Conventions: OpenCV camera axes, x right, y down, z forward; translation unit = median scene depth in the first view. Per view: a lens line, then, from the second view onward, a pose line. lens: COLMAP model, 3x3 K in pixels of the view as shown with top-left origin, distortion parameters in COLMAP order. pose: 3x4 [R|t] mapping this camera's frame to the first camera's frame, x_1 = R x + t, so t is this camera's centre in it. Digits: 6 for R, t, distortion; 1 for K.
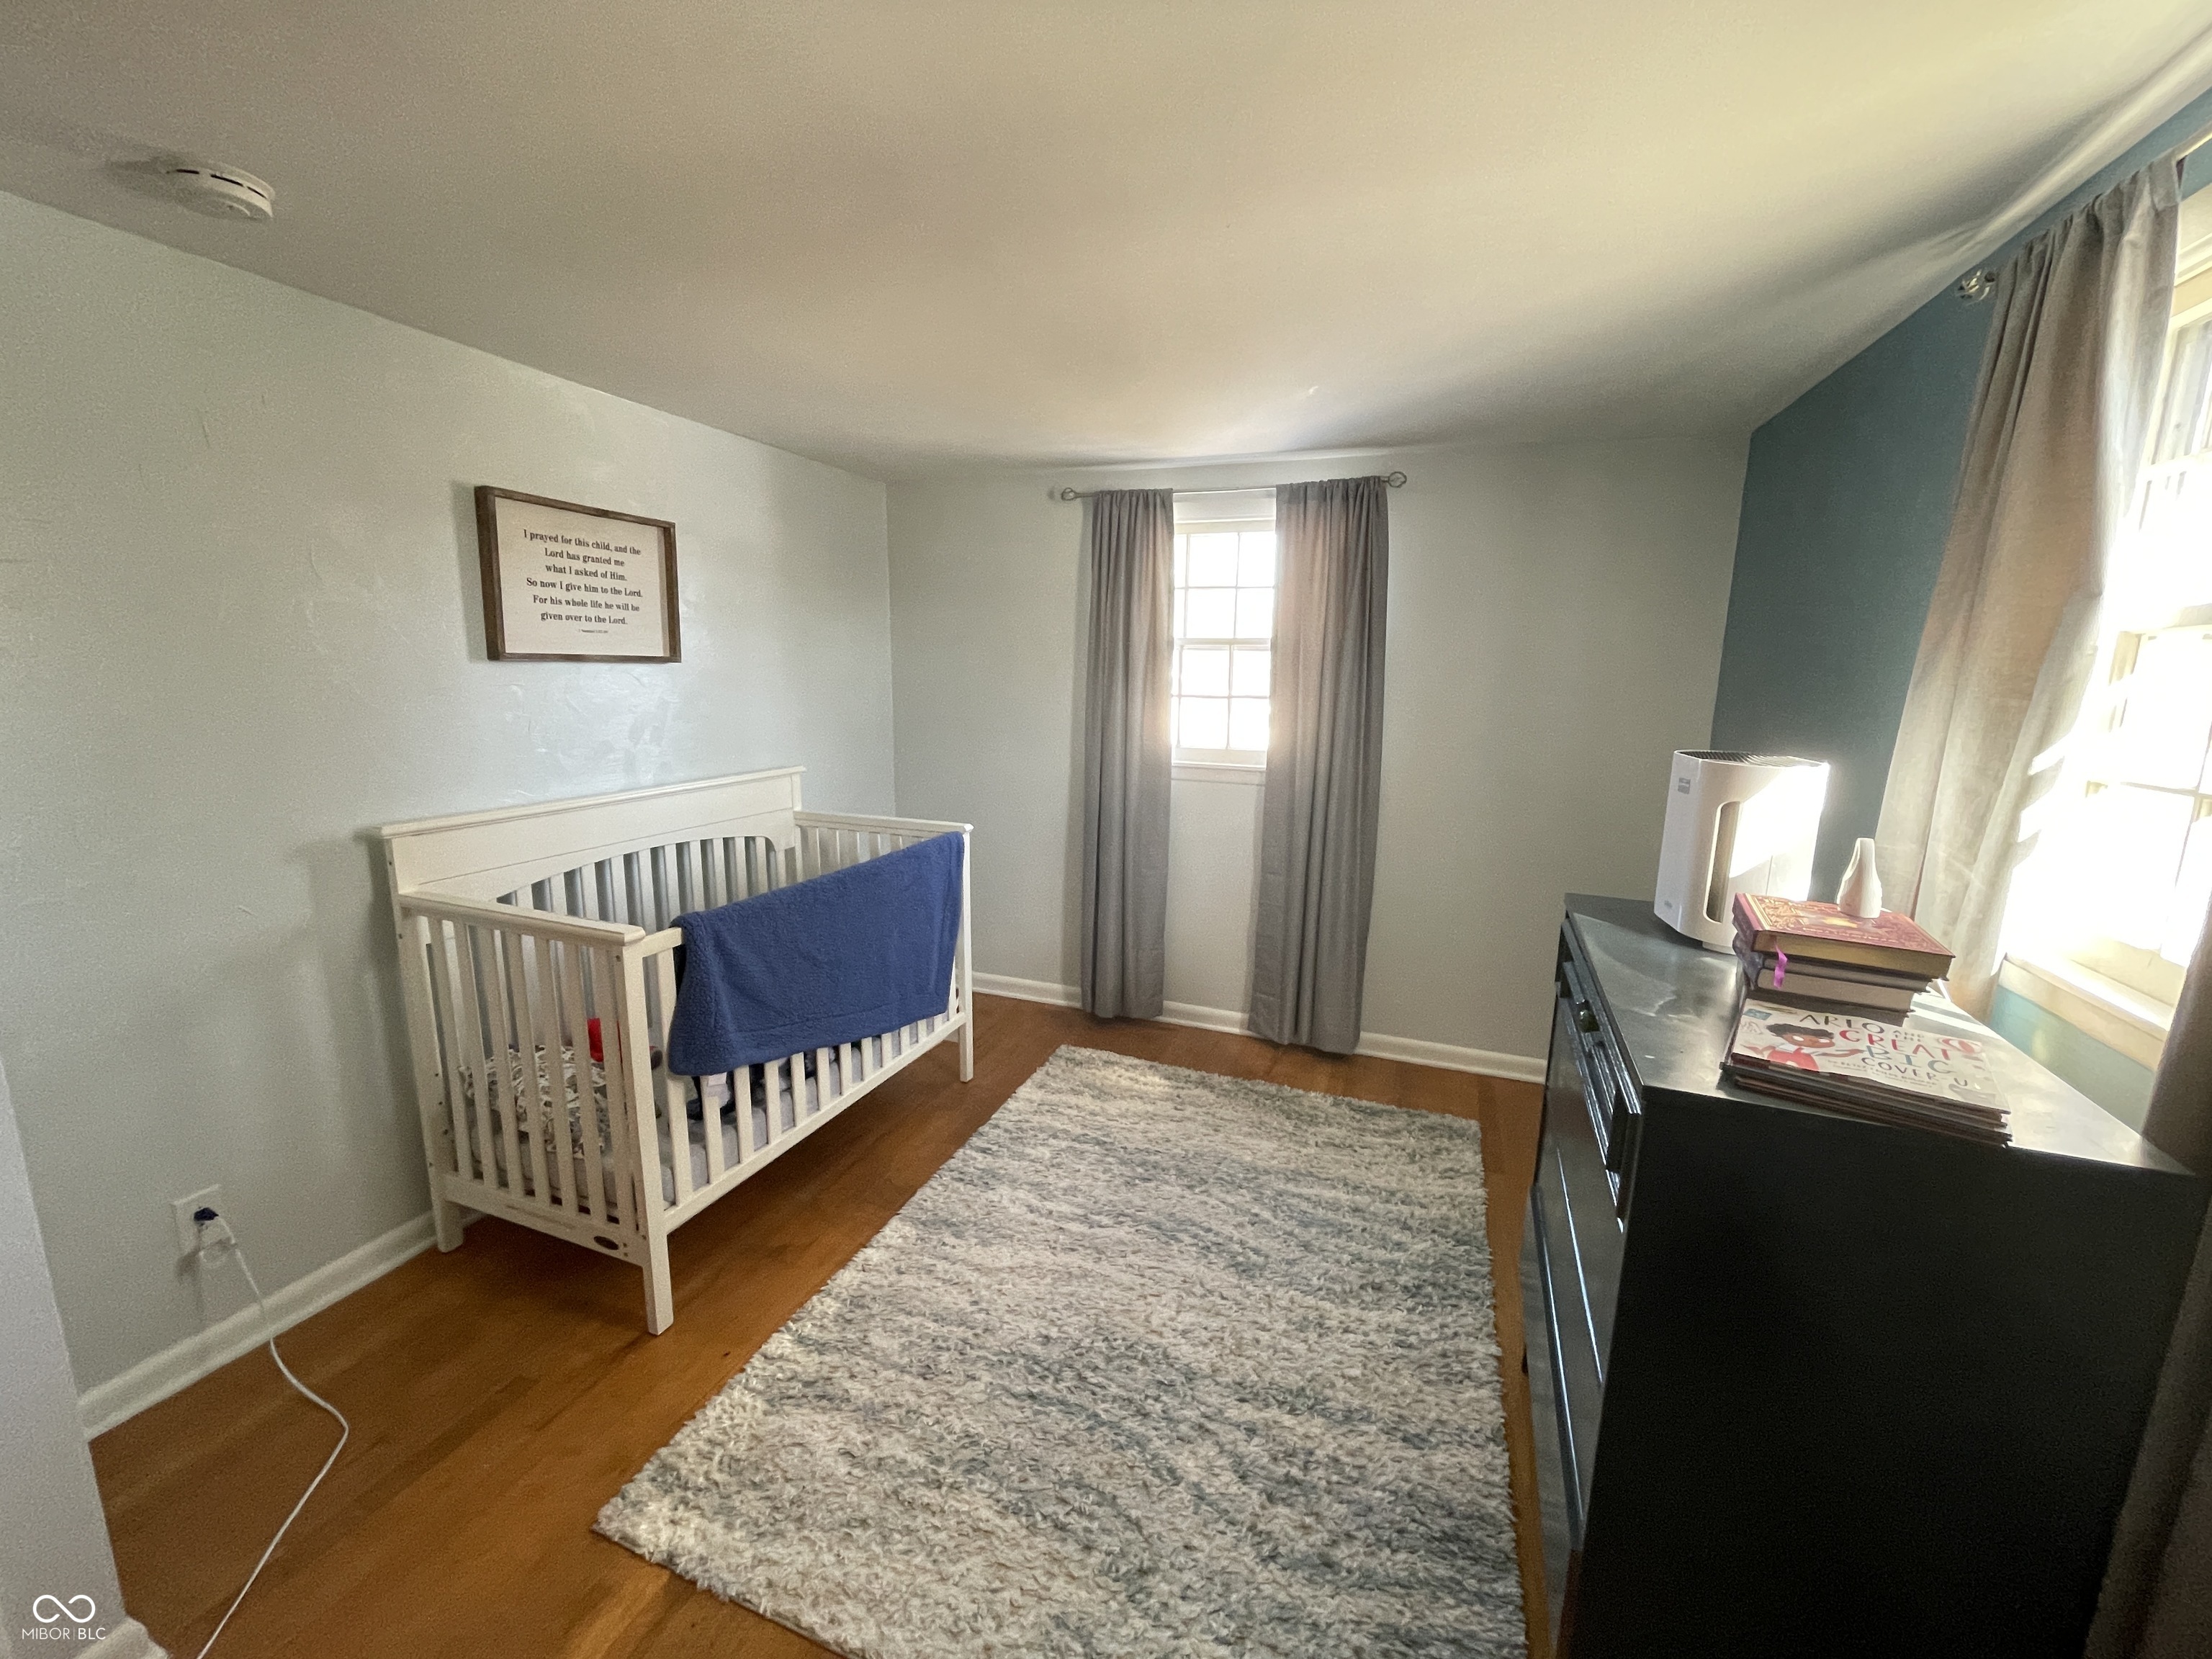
lens RADIAL K [[903.2, 0, 1102.4], [0, 903.2, 828.8], [0, 0, 1]] dist [-0.000849, -0.000019]
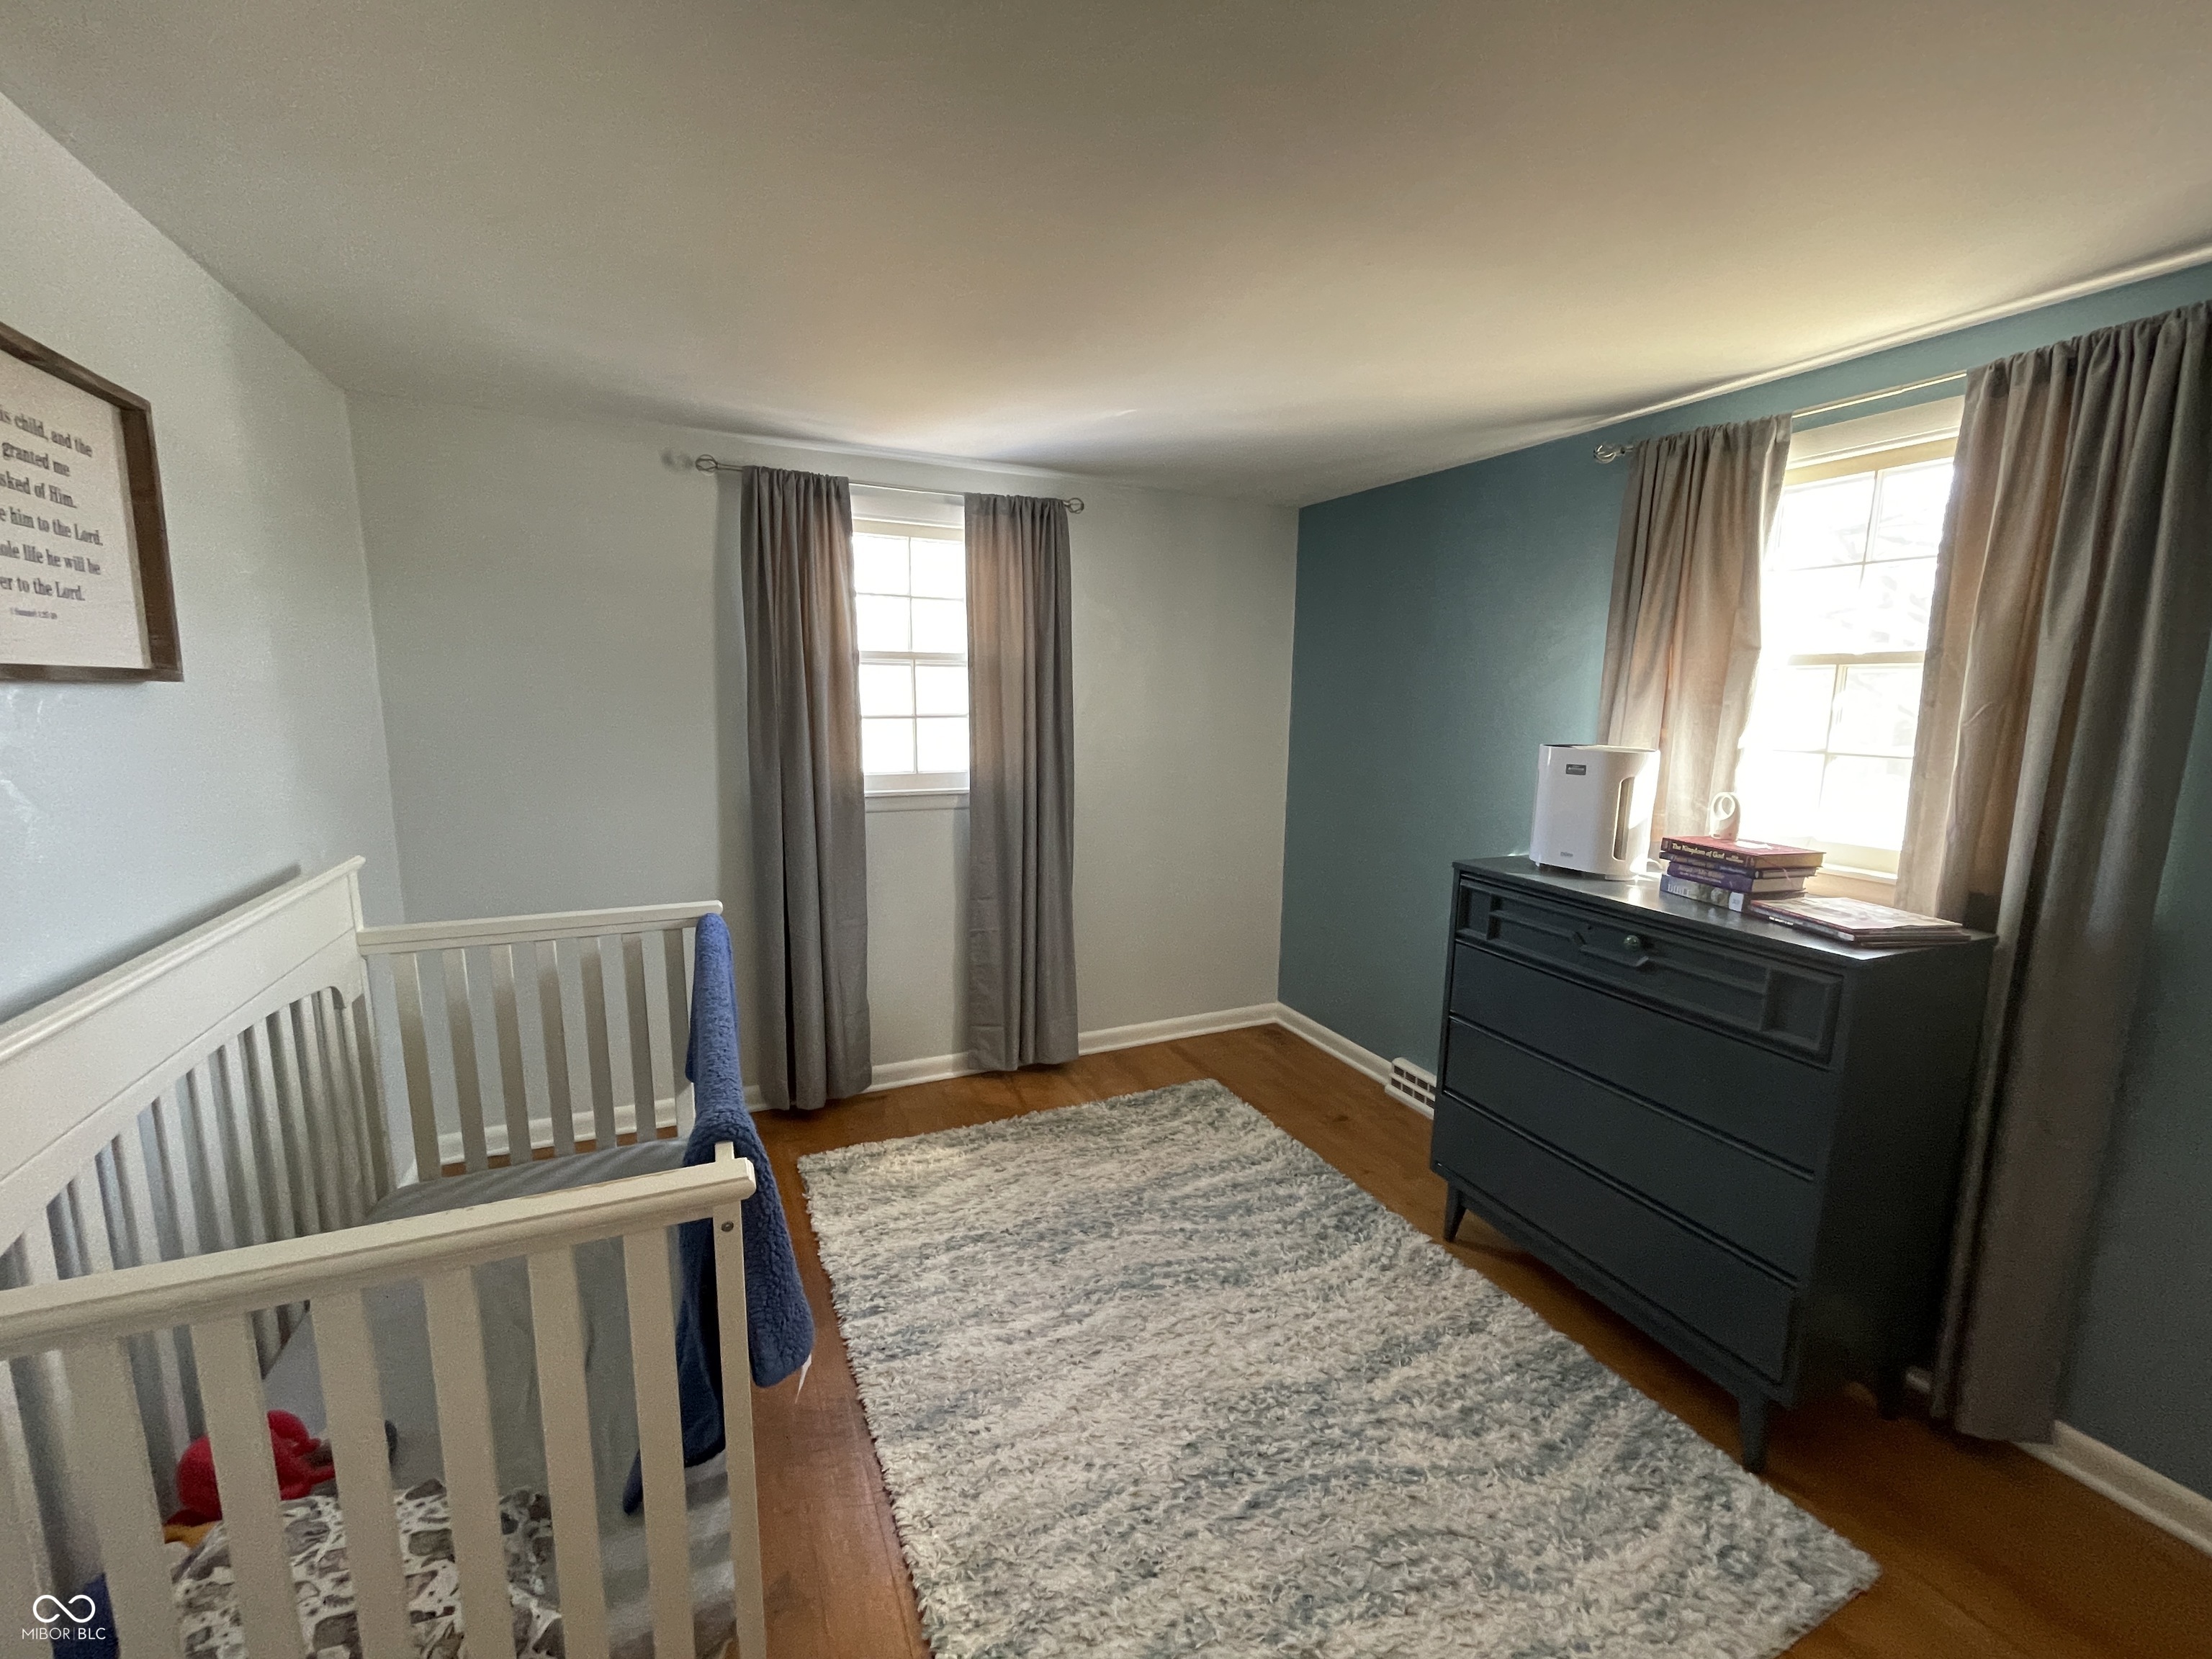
lens RADIAL K [[905.9, 0, 1108.1], [0, 905.9, 824.3], [0, 0, 1]] dist [0.000531, 0.004956]
pose [[0.697785, -0.114858, 0.707039, -0.474862], [0.127557, 0.991209, 0.035134, -0.055850], [-0.704858, 0.065671, 0.706302, 0.275636]]
